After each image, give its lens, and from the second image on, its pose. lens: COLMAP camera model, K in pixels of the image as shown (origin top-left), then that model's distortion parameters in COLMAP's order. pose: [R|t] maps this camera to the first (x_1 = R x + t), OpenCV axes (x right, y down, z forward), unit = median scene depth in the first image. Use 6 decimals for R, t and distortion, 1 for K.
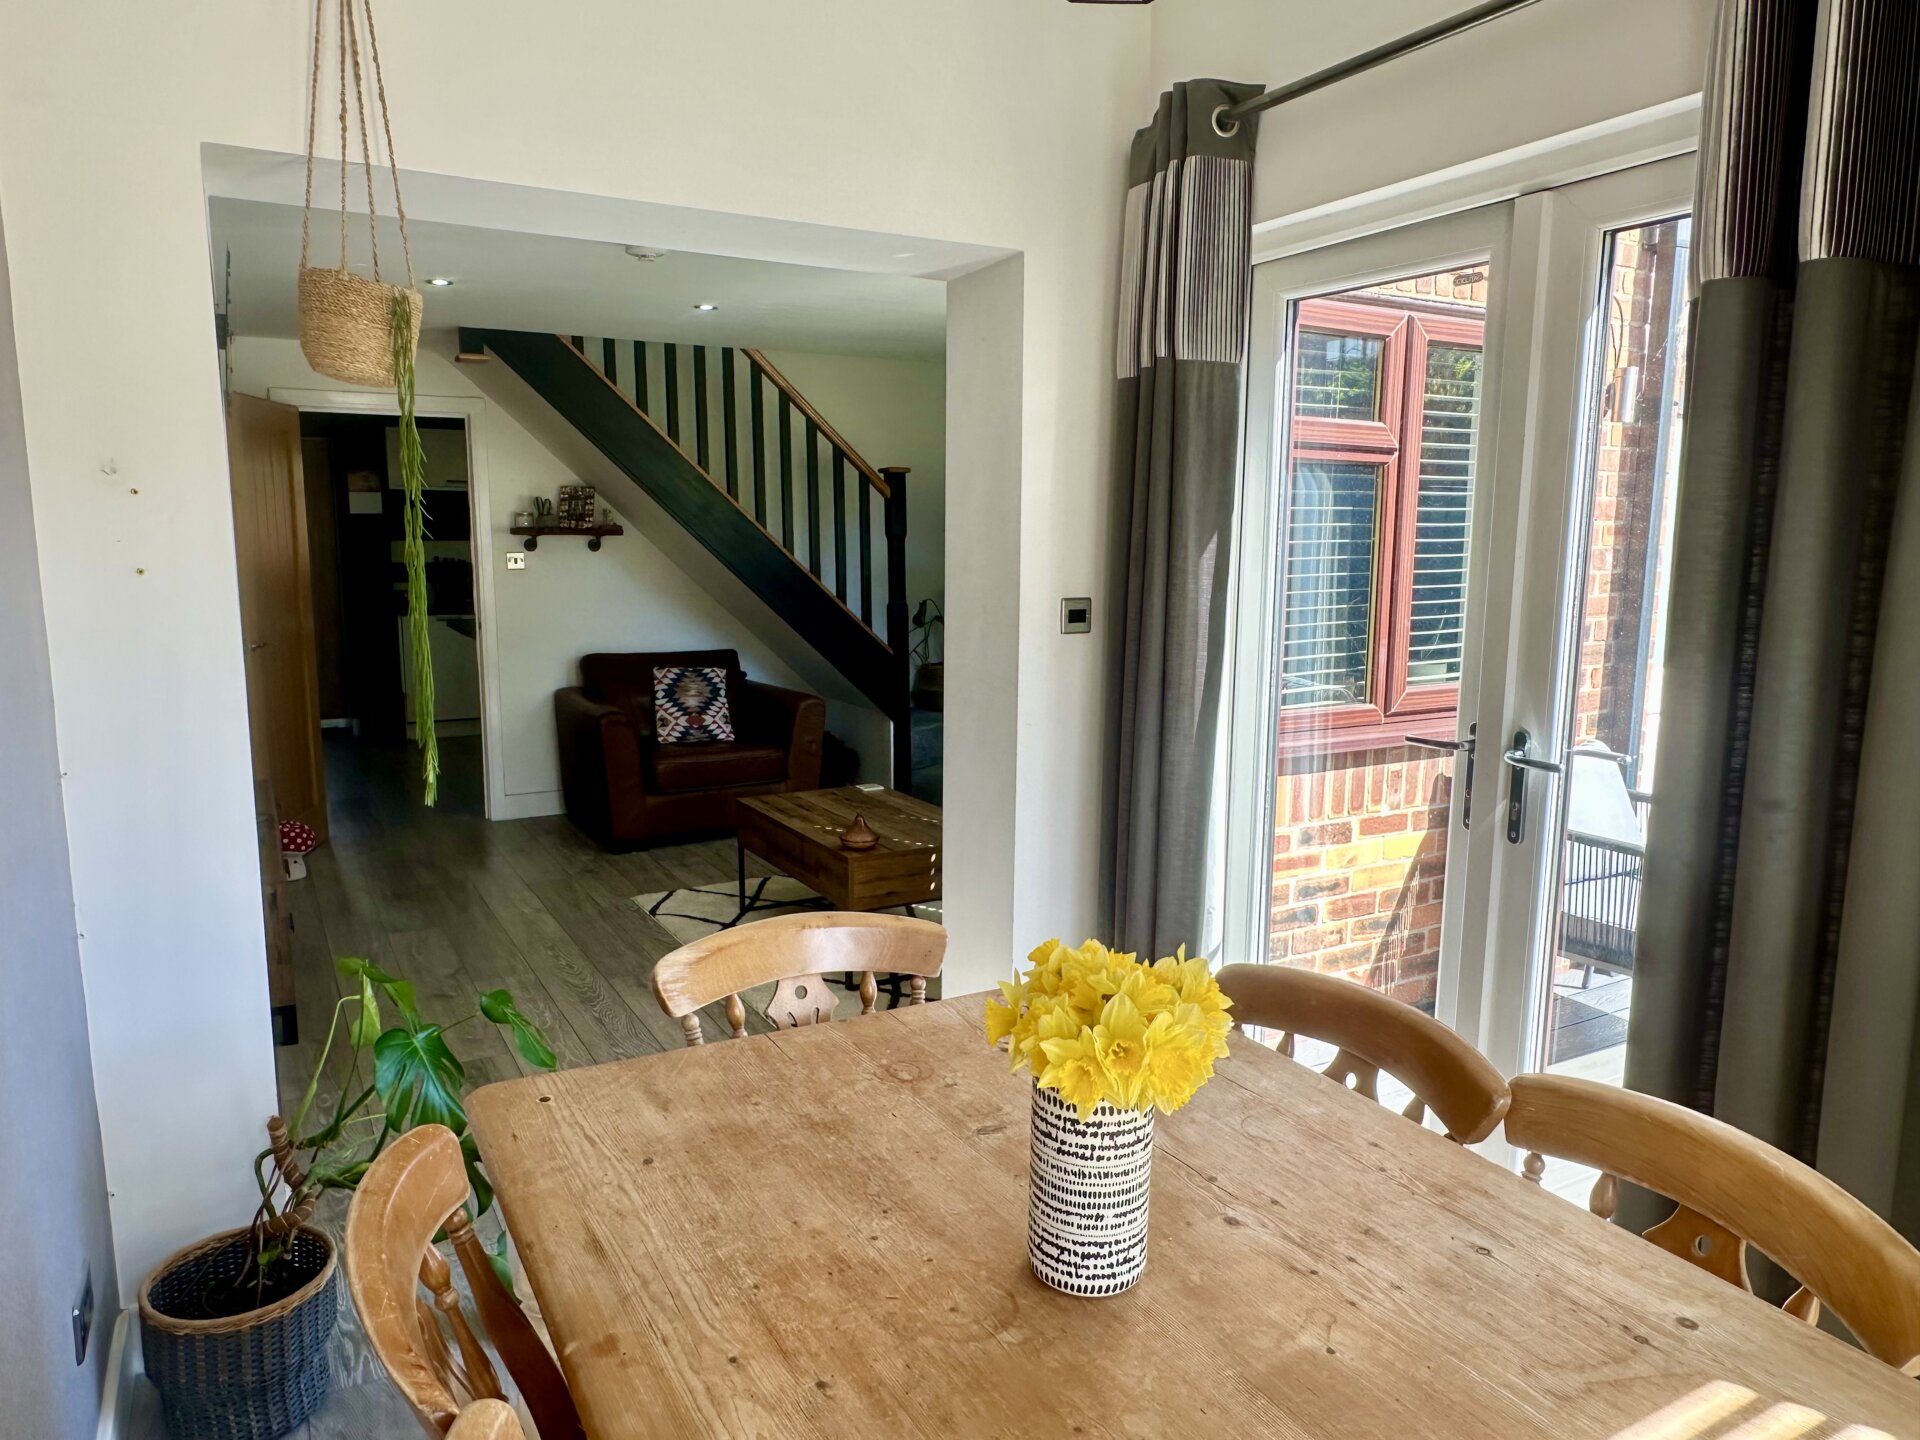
lens RADIAL K [[1207.1, 0, 960.0], [0, 1207.1, 720.0], [0, 0, 1]] dist [0.005244, 0.000205]
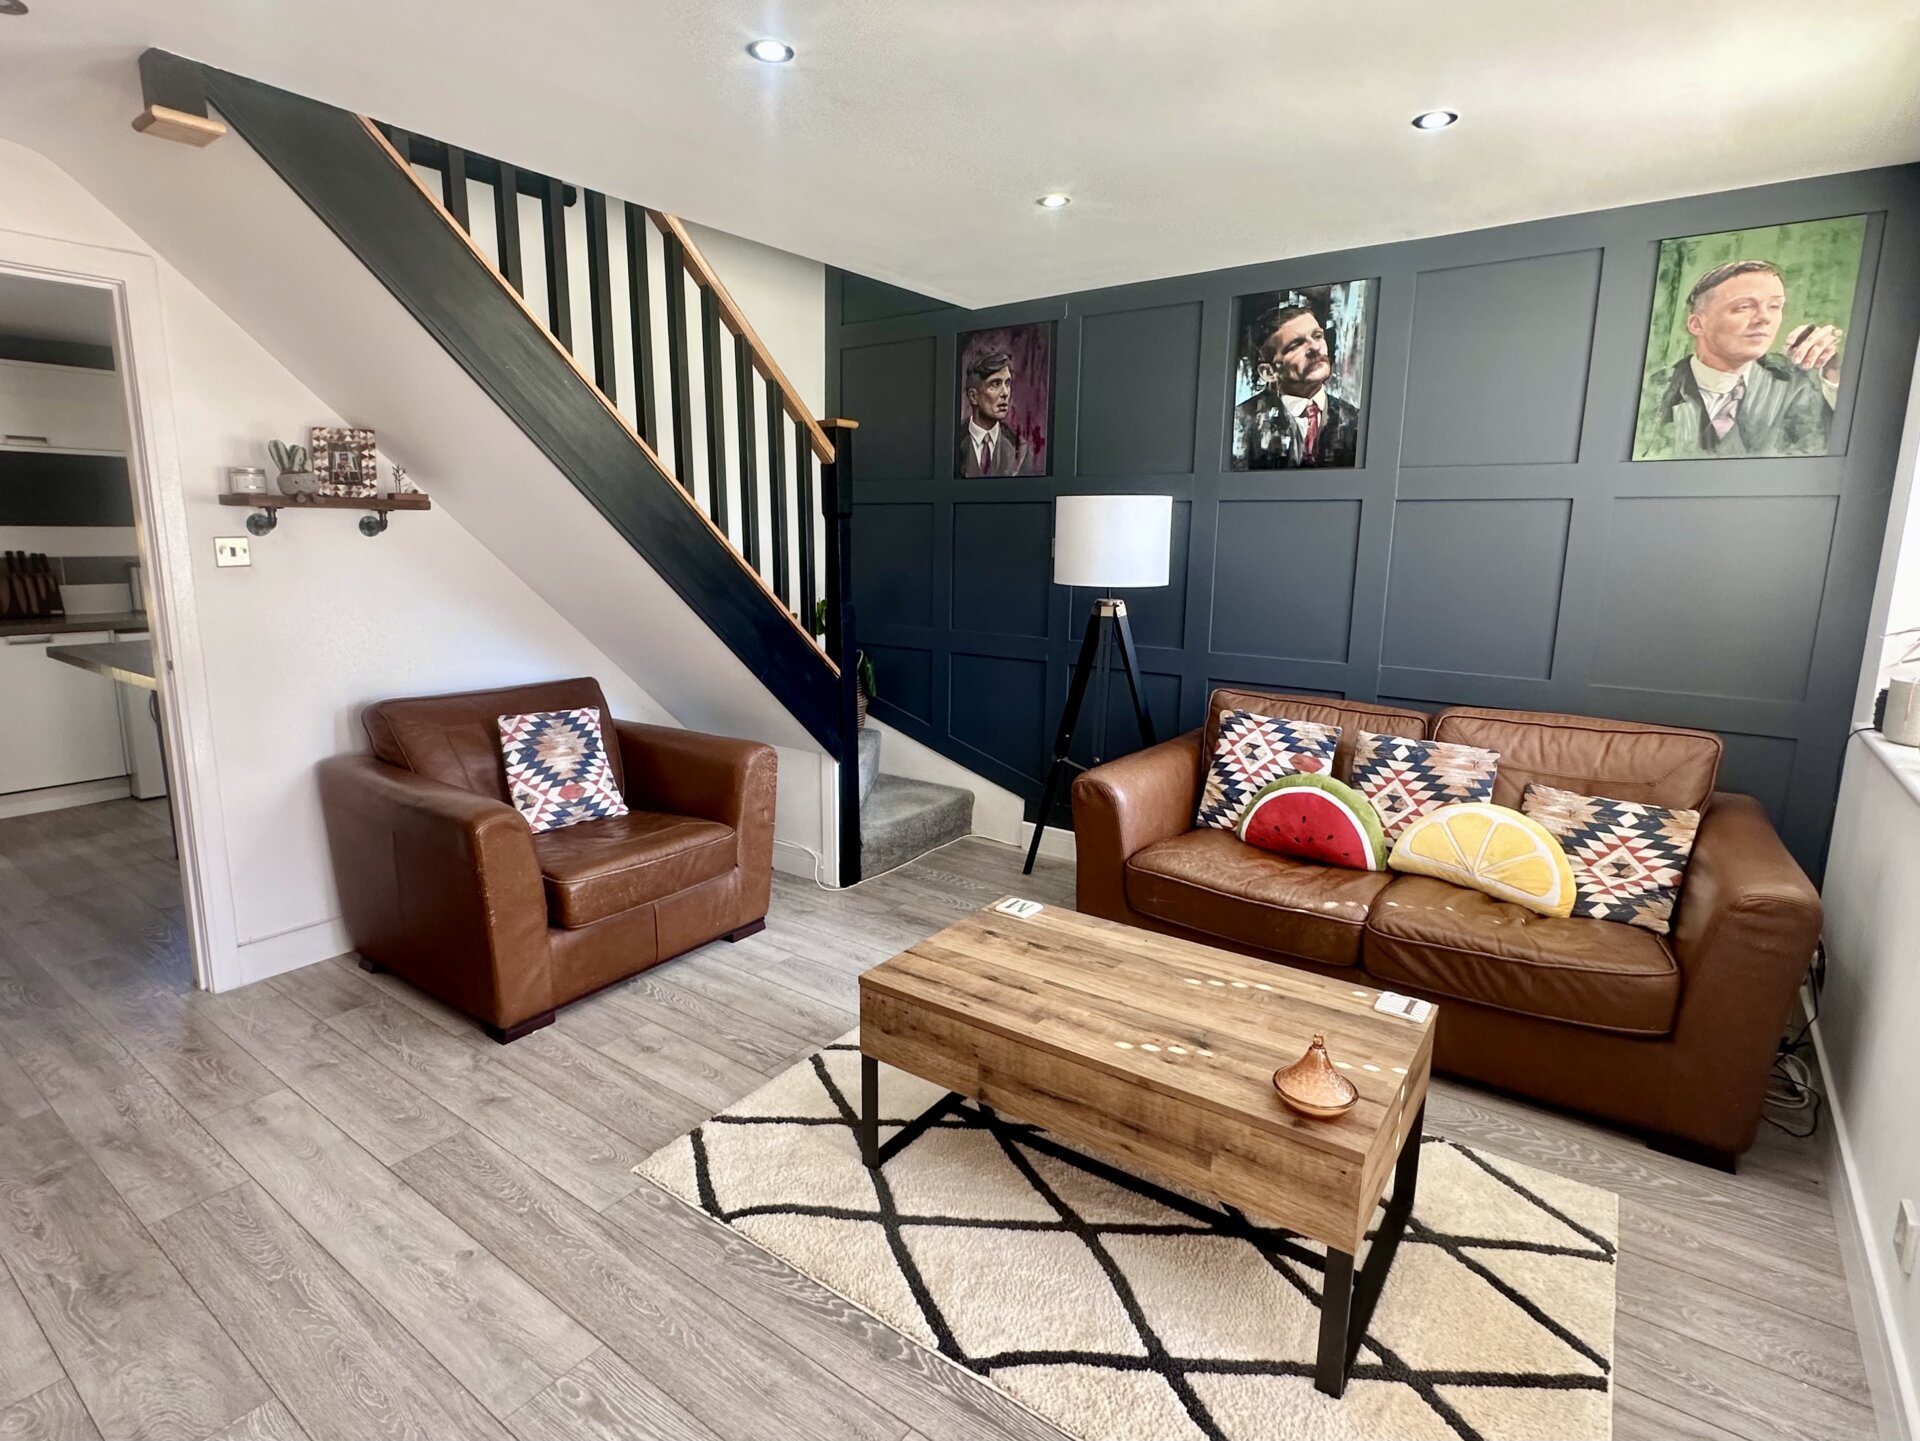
lens RADIAL K [[995.1, 0, 949.7], [0, 995.1, 717.3], [0, 0, 1]] dist [-0.000644, -0.000196]
pose [[0.924918, -0.067134, 0.374191, -0.230976], [0.055950, 0.997604, 0.040686, -0.051594], [-0.376026, -0.016695, 0.926459, 0.419125]]
